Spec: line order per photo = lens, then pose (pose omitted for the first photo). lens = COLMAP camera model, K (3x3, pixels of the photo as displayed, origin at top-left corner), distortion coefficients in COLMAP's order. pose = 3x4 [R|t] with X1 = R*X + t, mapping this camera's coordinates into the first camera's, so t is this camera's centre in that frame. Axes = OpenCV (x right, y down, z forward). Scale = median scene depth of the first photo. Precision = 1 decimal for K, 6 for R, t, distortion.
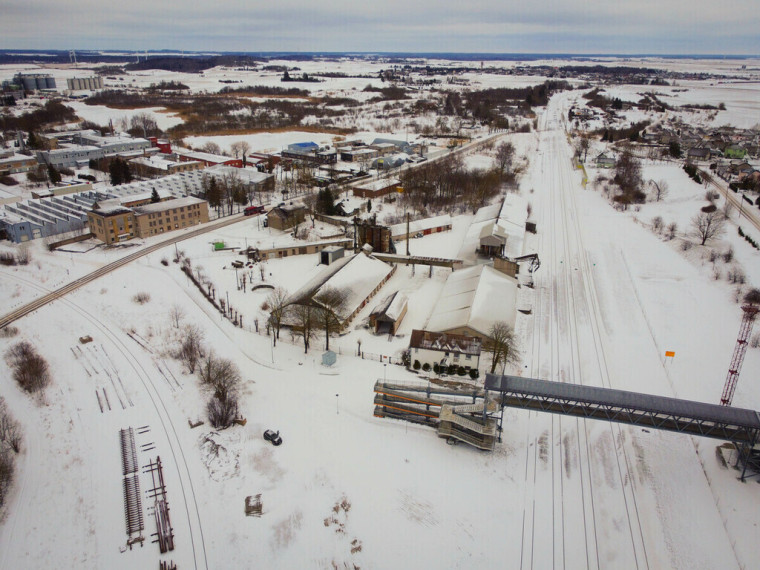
lens RADIAL K [[576.7, 0, 380.0], [0, 576.7, 285.0], [0, 0, 1]] dist [0.001847, -0.000169]
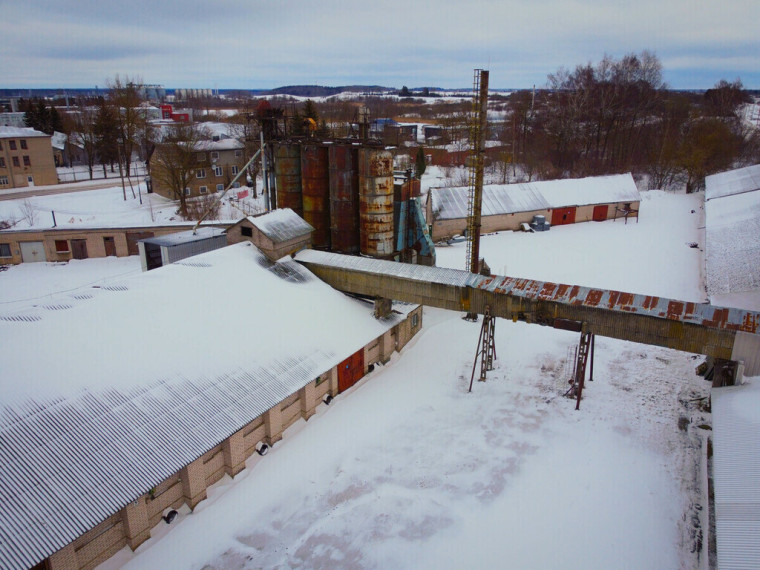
lens RADIAL K [[582.5, 0, 380.0], [0, 582.5, 285.0], [0, 0, 1]] dist [0.002726, -0.004739]
pose [[0.976384, 0.062165, -0.206906, 0.052227], [-0.074522, 0.995838, -0.052464, -0.028626], [0.202784, 0.066644, 0.976953, 0.675311]]
